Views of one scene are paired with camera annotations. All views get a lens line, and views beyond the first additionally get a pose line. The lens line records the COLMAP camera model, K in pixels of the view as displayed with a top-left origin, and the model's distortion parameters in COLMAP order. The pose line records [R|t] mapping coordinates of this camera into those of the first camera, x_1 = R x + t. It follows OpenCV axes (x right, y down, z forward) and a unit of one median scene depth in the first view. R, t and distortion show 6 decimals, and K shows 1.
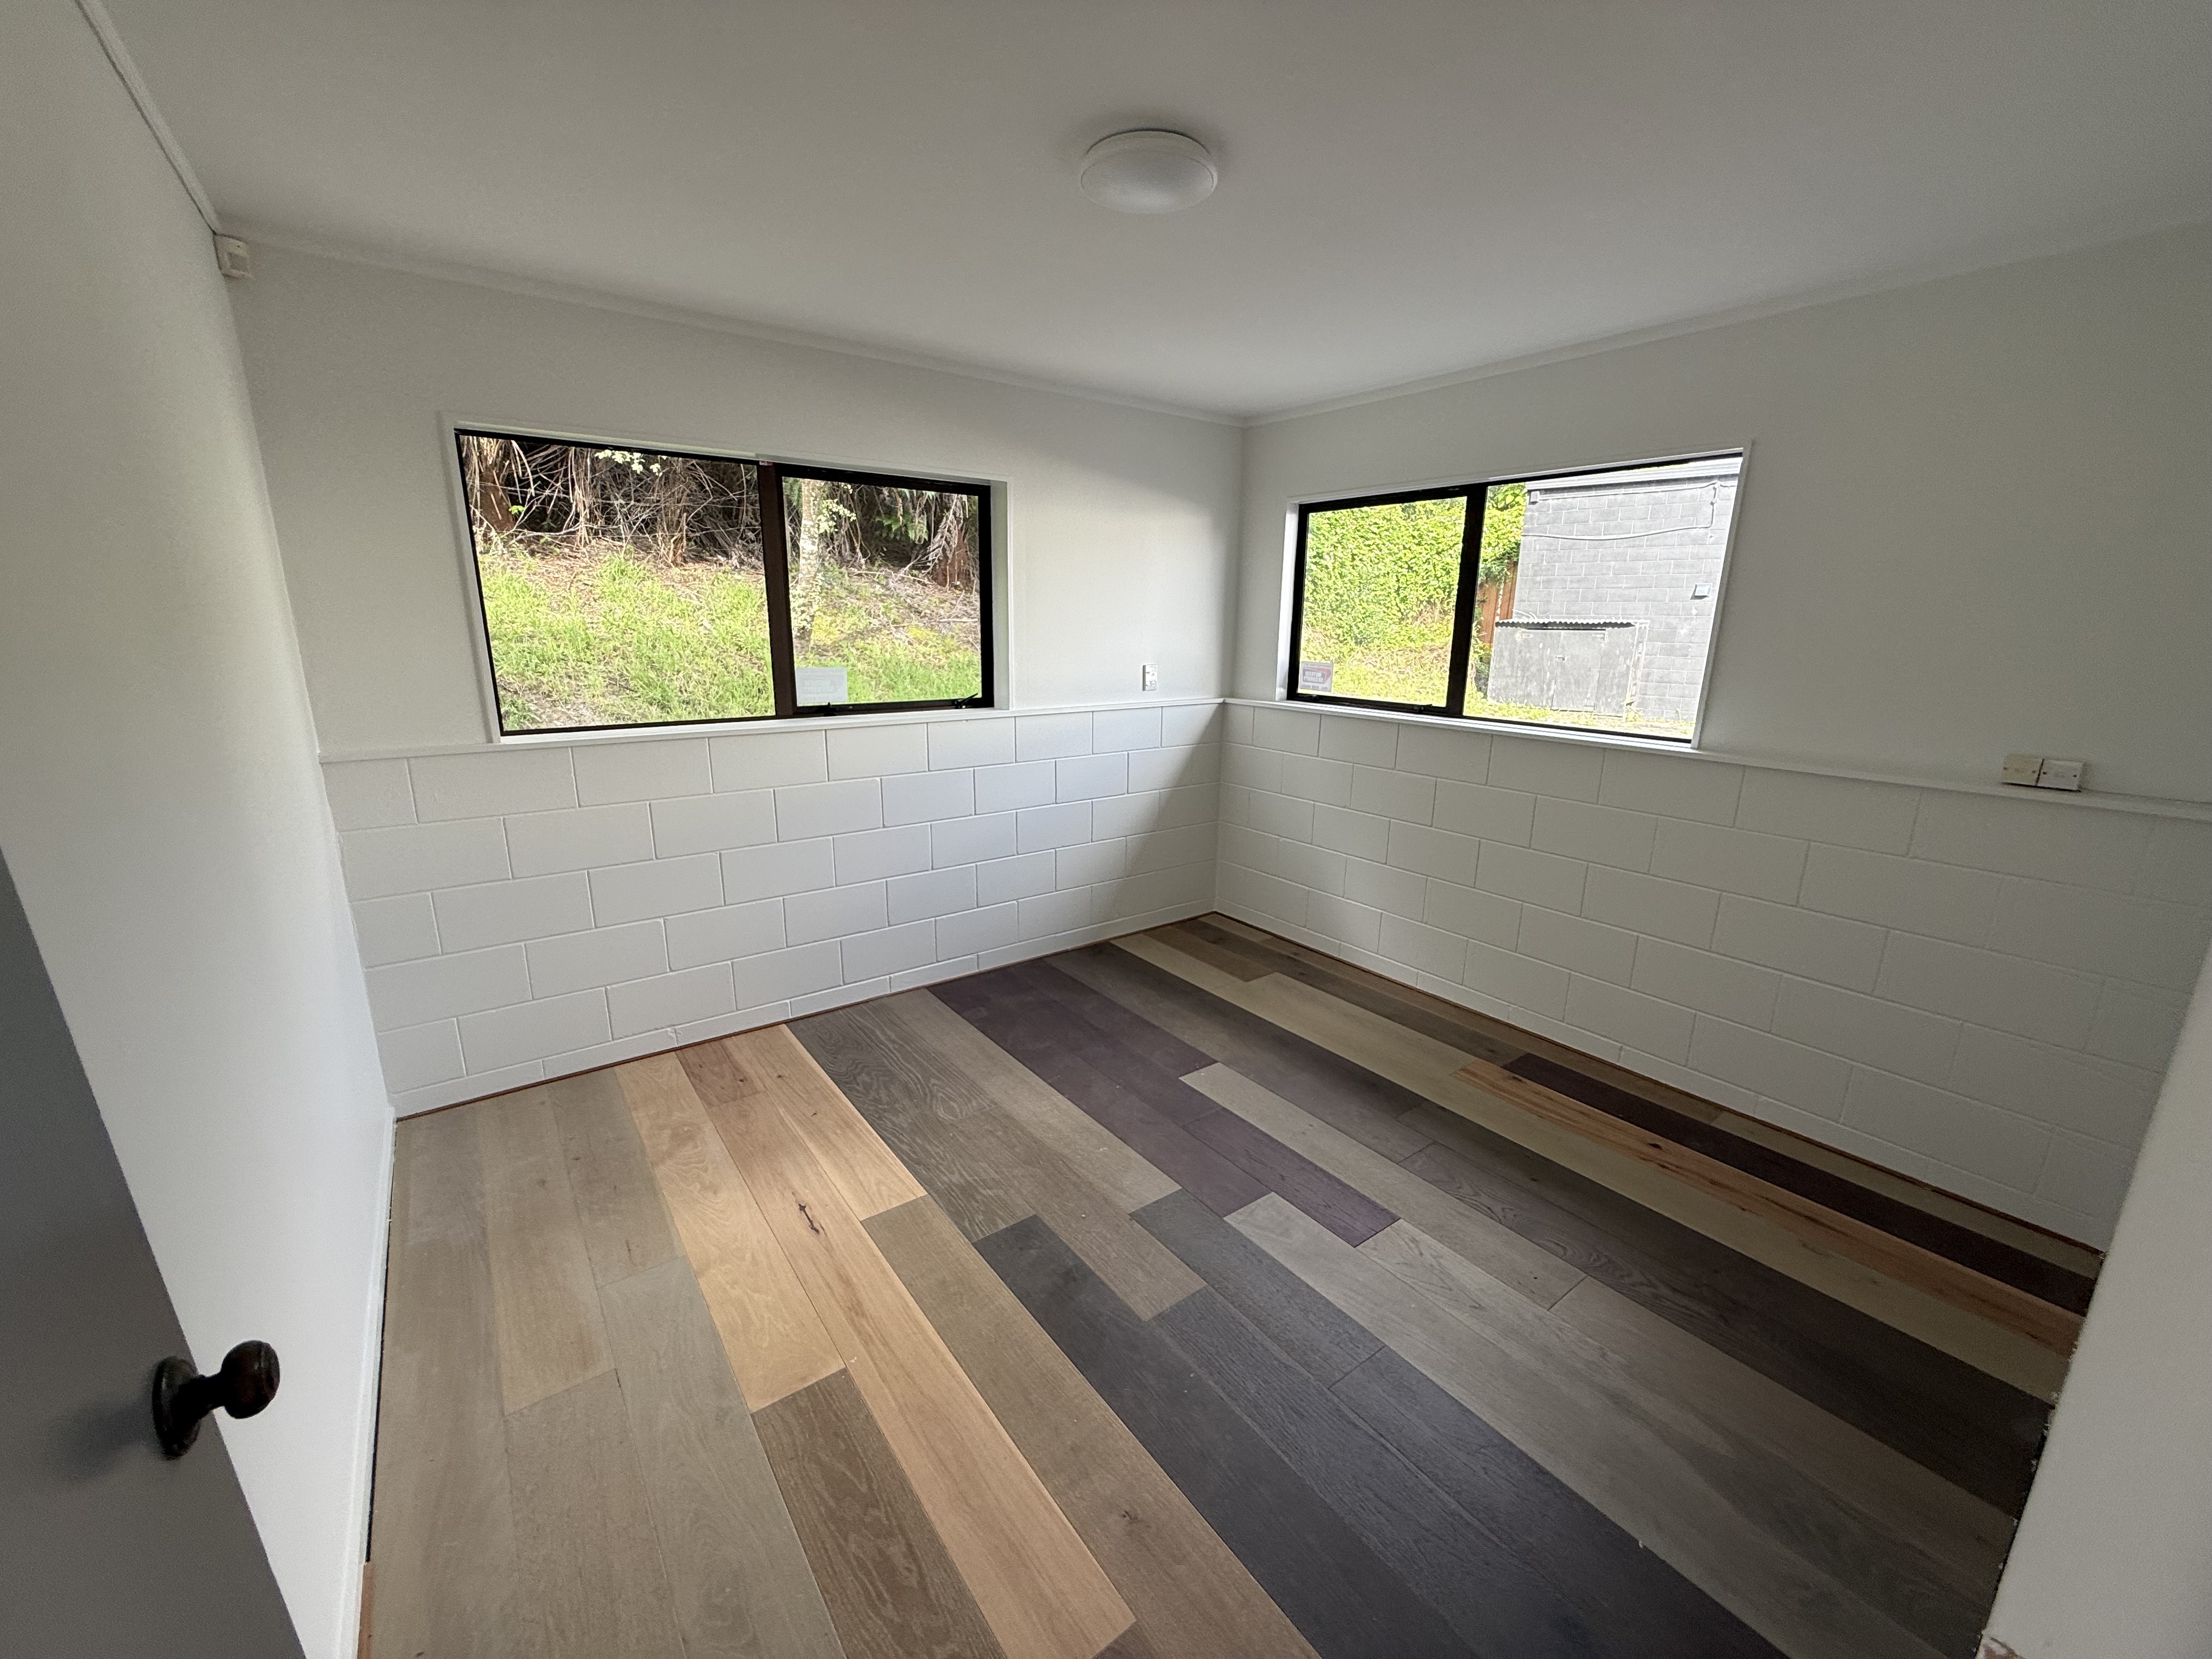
lens RADIAL K [[875.9, 0, 1104.5], [0, 875.9, 827.7], [0, 0, 1]] dist [0.000392, 0.000138]
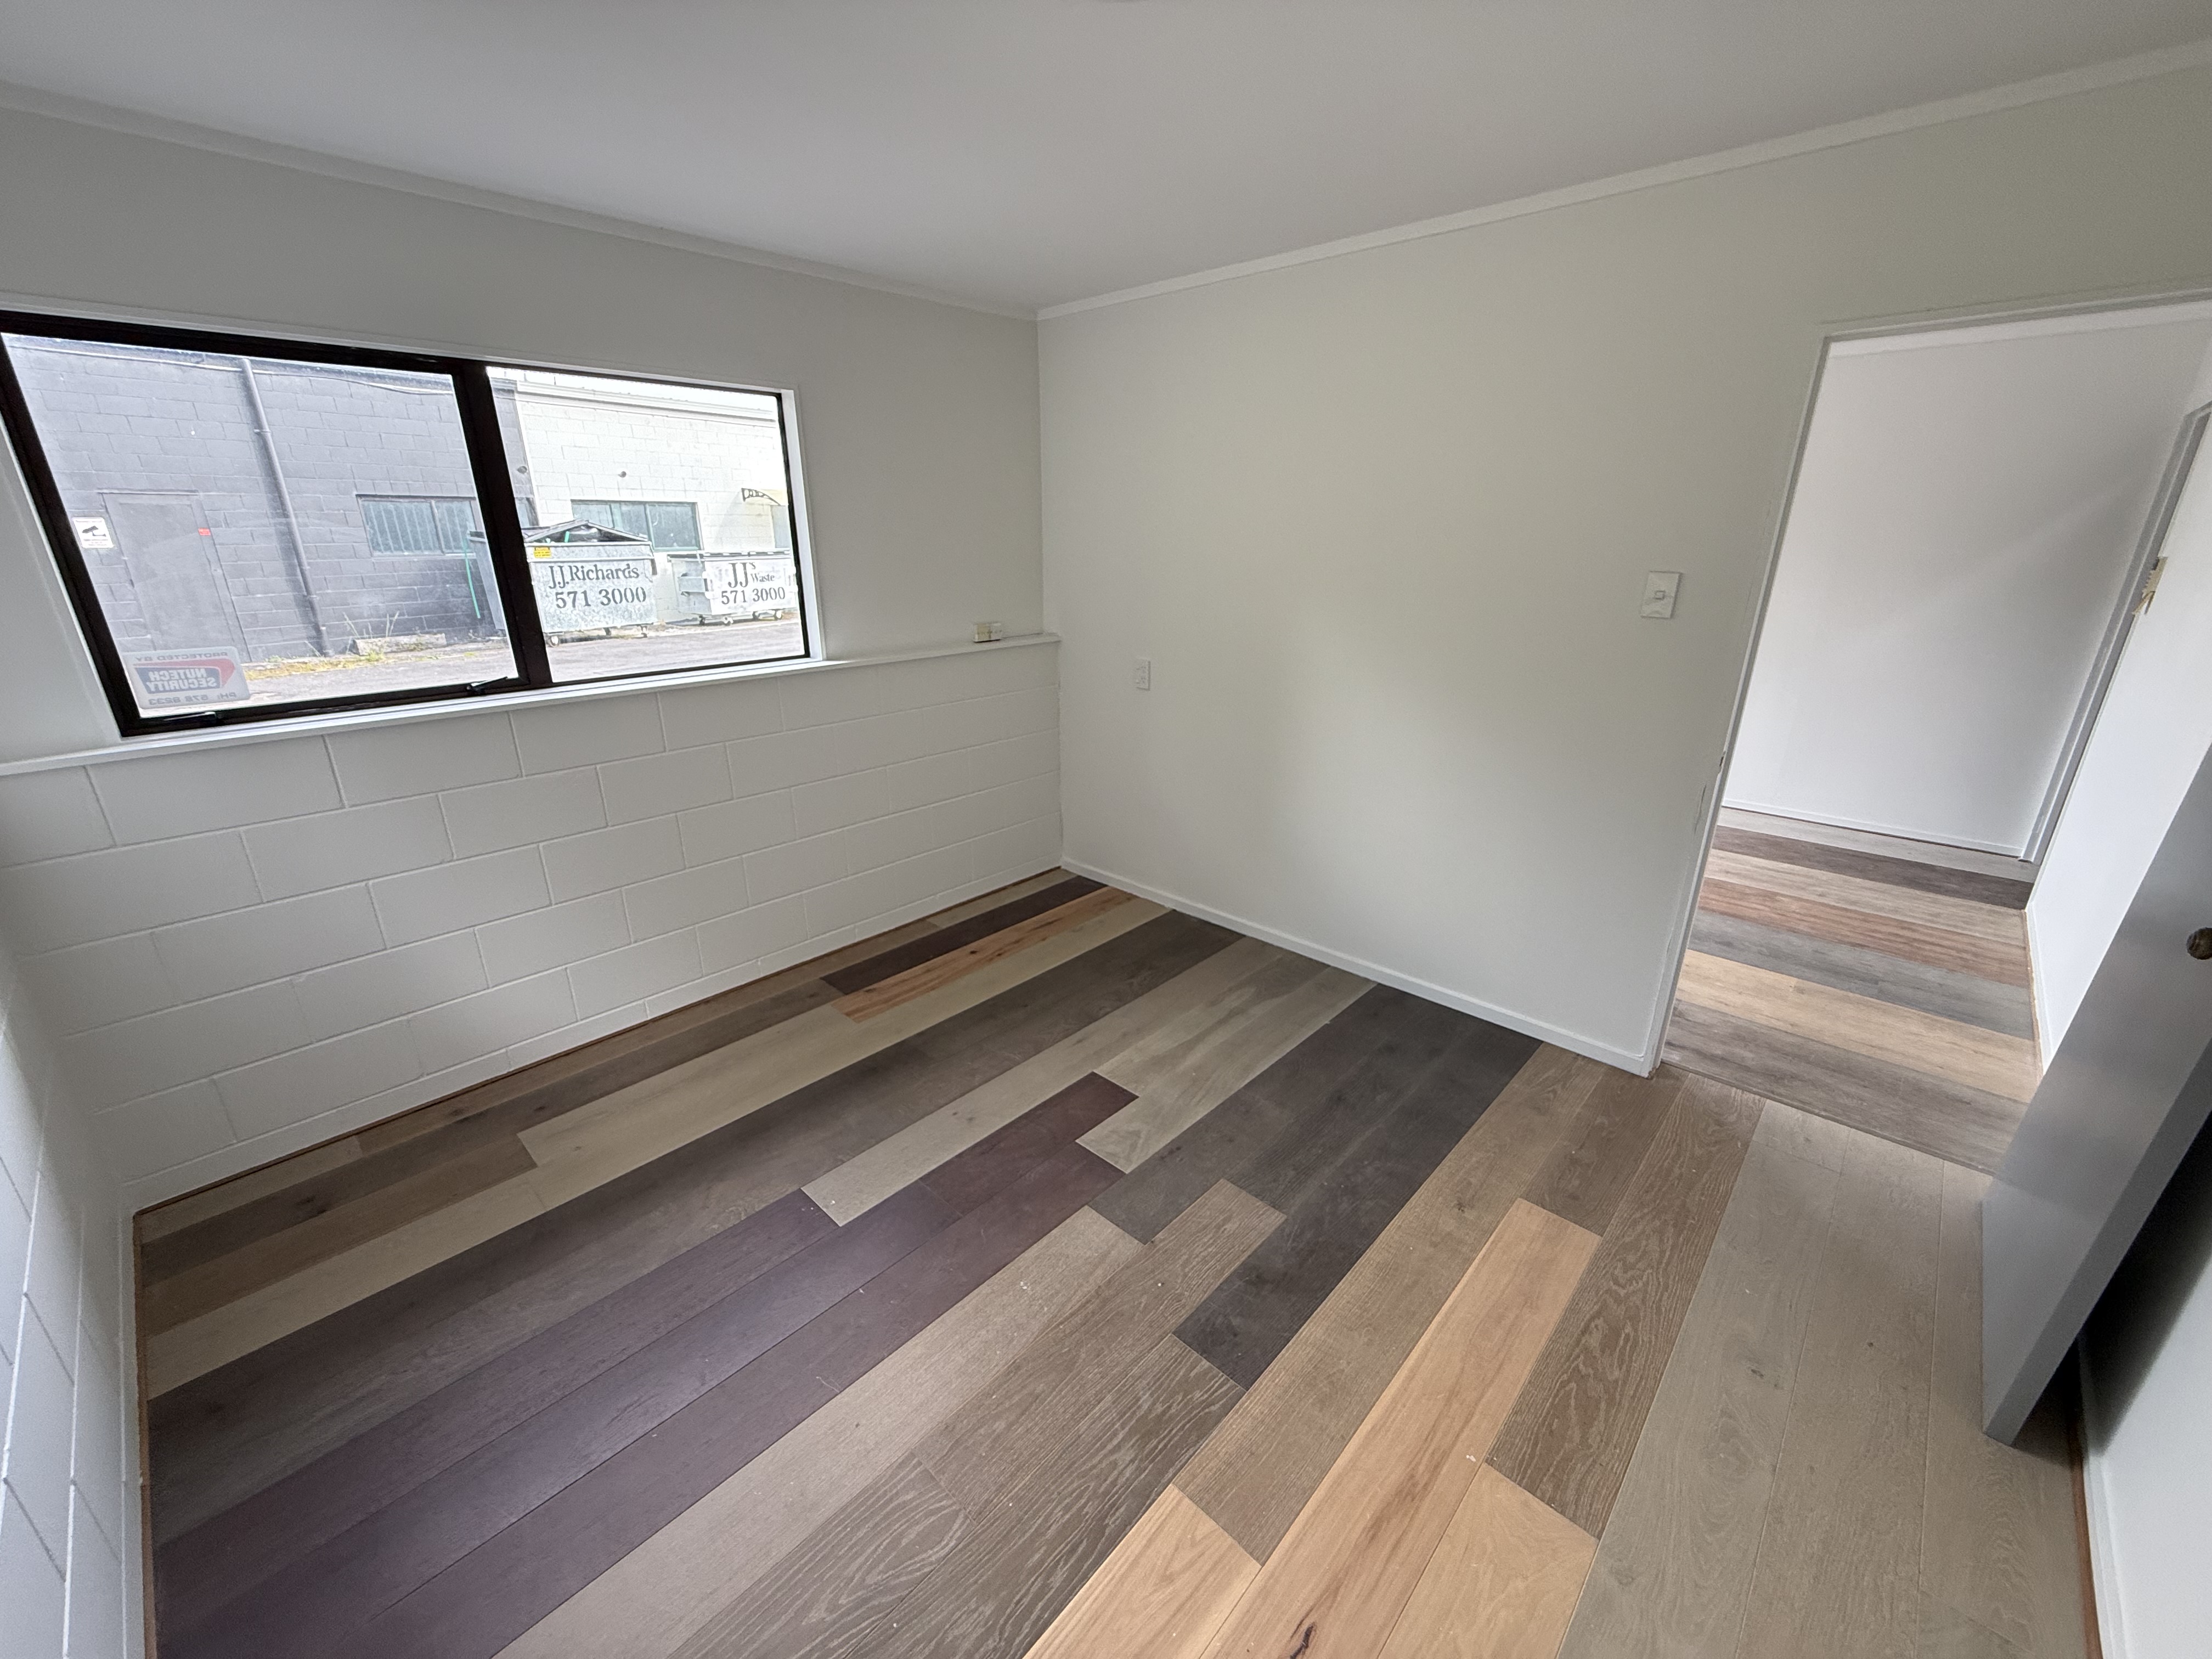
lens RADIAL K [[875.9, 0, 1101.2], [0, 875.9, 826.4], [0, 0, 1]] dist [0.000392, 0.000138]
pose [[-0.166404, -0.331687, 0.928597, -0.638949], [0.235317, 0.901160, 0.364055, -0.274457], [-0.957568, 0.279095, -0.071905, 0.962694]]
